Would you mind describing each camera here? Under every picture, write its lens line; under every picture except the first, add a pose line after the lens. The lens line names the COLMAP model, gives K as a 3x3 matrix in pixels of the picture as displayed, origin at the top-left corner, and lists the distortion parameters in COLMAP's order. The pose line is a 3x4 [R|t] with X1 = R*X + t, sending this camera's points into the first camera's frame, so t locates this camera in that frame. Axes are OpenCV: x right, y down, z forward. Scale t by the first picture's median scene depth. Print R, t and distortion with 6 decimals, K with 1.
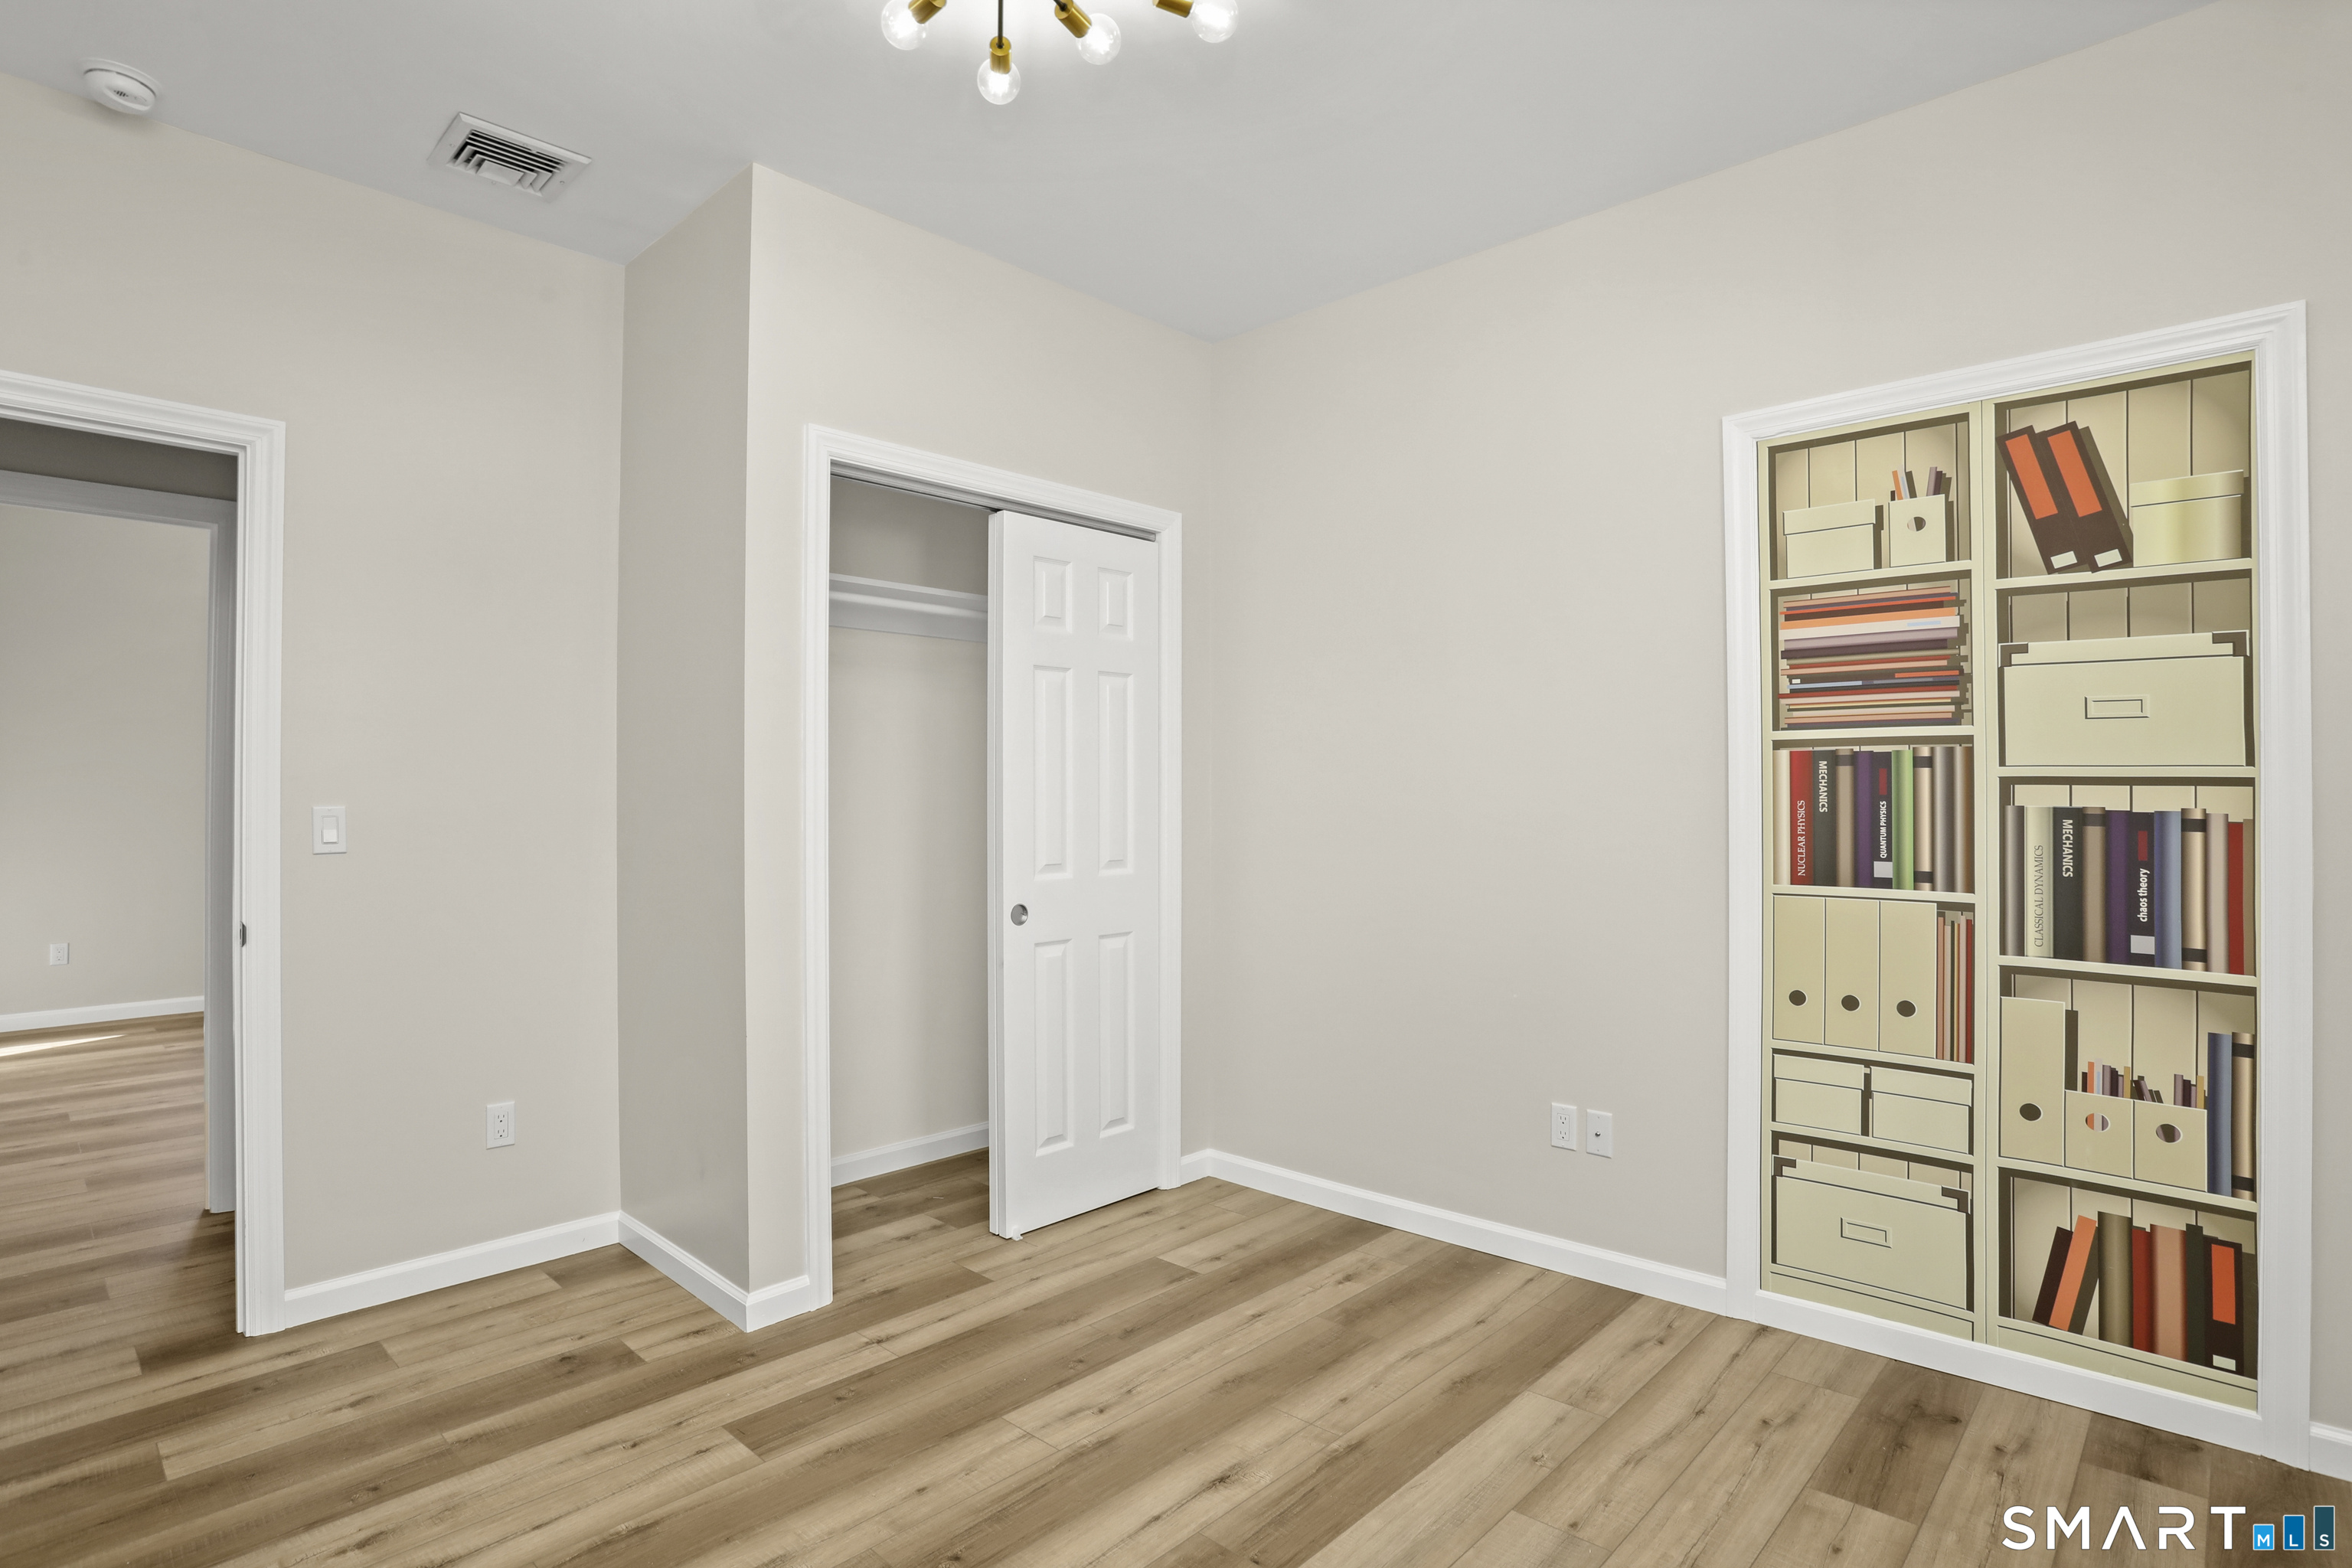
lens RADIAL K [[1175.3, 0, 1176.0], [0, 1175.3, 784.0], [0, 0, 1]] dist [-0.083377, 0.031211]
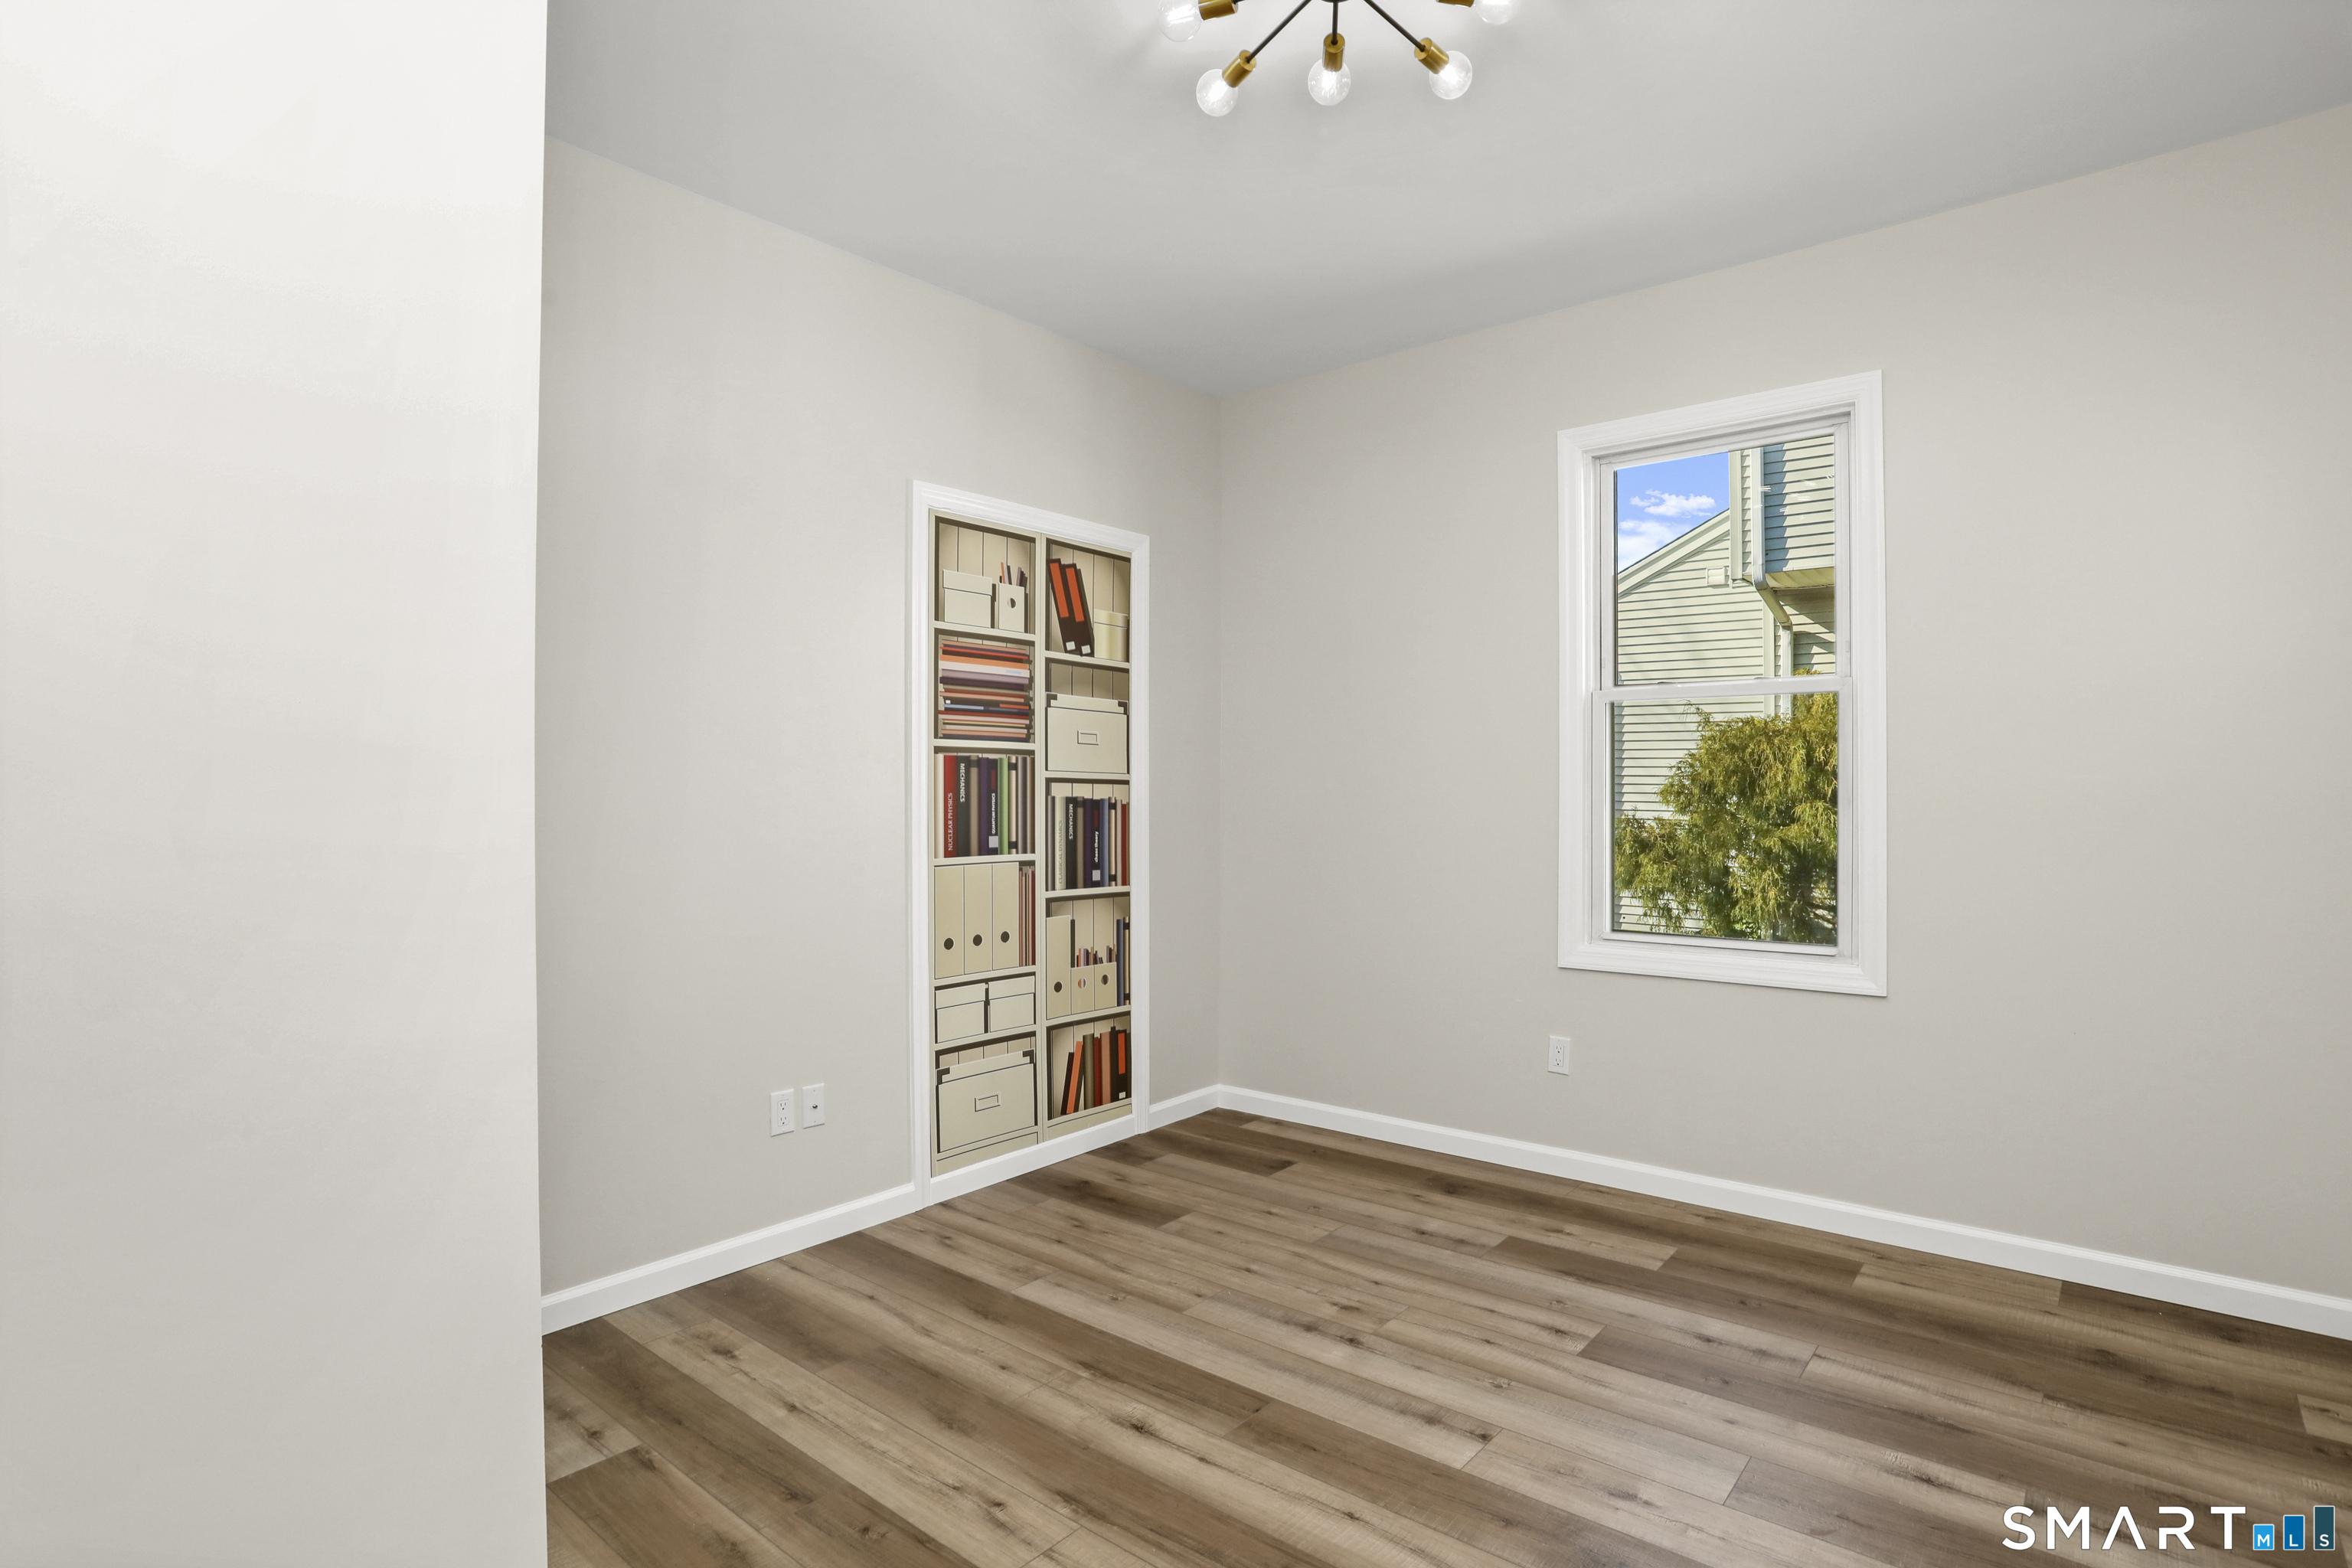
lens RADIAL K [[1187.4, 0, 1192.9], [0, 1187.4, 803.9], [0, 0, 1]] dist [-0.086945, 0.033398]
pose [[-0.063836, -0.009341, 0.997917, -0.897328], [-0.008240, 0.999927, 0.008833, 0.013473], [-0.997926, -0.007659, -0.063908, 0.883158]]
